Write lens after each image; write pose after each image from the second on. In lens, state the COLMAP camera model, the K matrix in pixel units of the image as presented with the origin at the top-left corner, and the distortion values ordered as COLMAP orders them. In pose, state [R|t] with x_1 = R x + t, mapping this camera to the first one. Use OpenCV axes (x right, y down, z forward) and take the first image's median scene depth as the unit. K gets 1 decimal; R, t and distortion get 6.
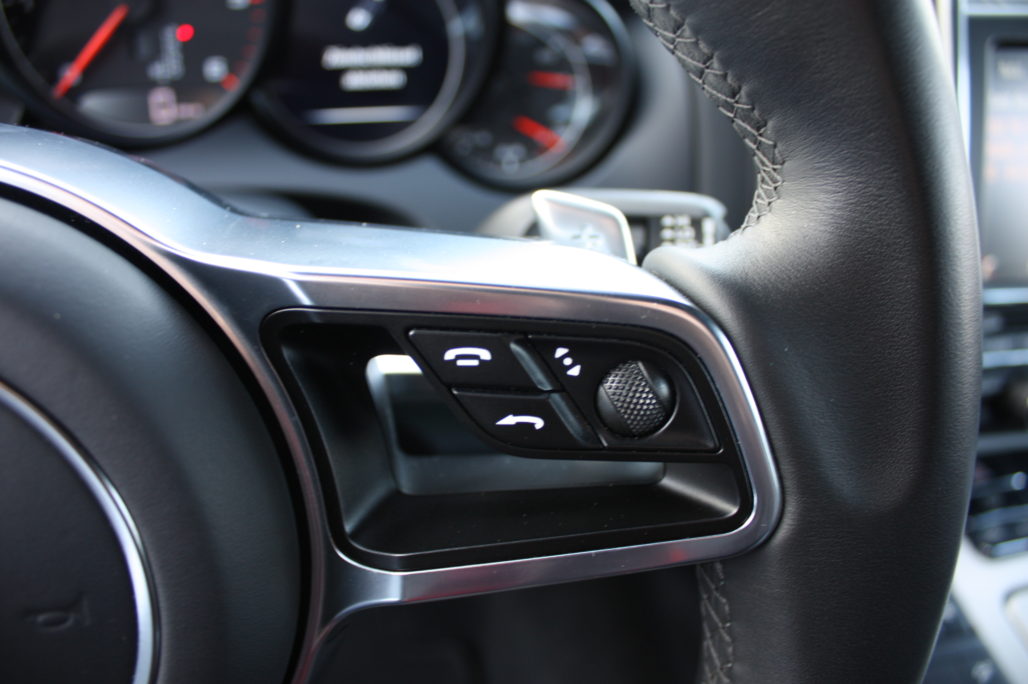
lens RADIAL K [[834.8, 0, 514.0], [0, 834.8, 342.0], [0, 0, 1]] dist [-0.182022, 0.143632]
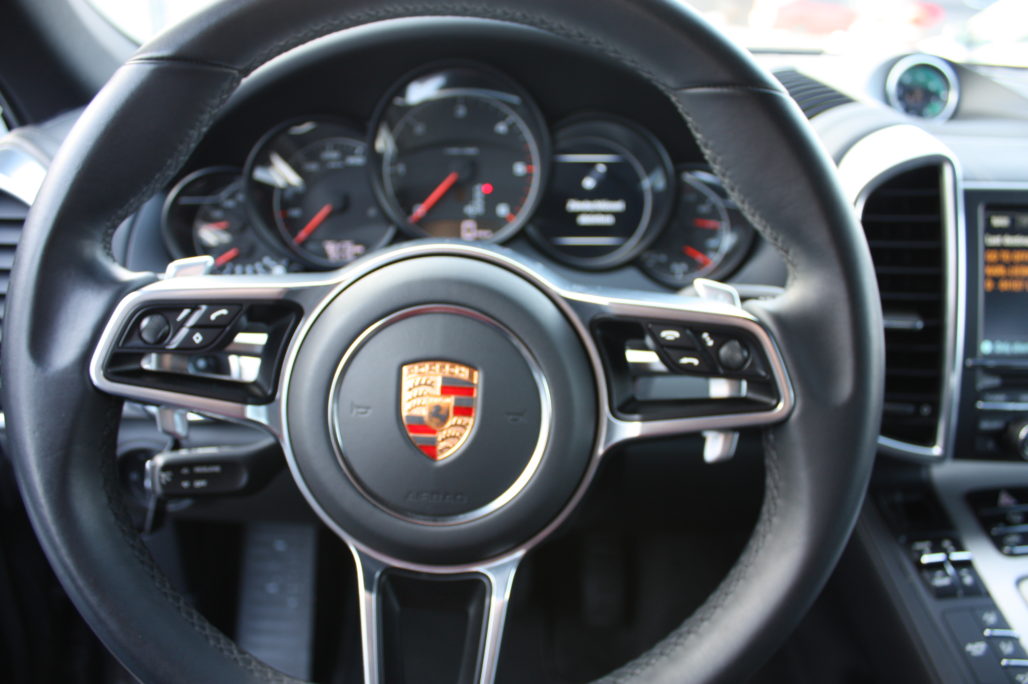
lens RADIAL K [[834.8, 0, 514.0], [0, 834.8, 342.0], [0, 0, 1]] dist [-0.182022, 0.143632]
pose [[0.982624, 0.042853, -0.180592, -0.025681], [-0.068578, 0.987957, -0.138703, 0.170499], [0.172474, 0.148678, 0.973729, -0.642493]]
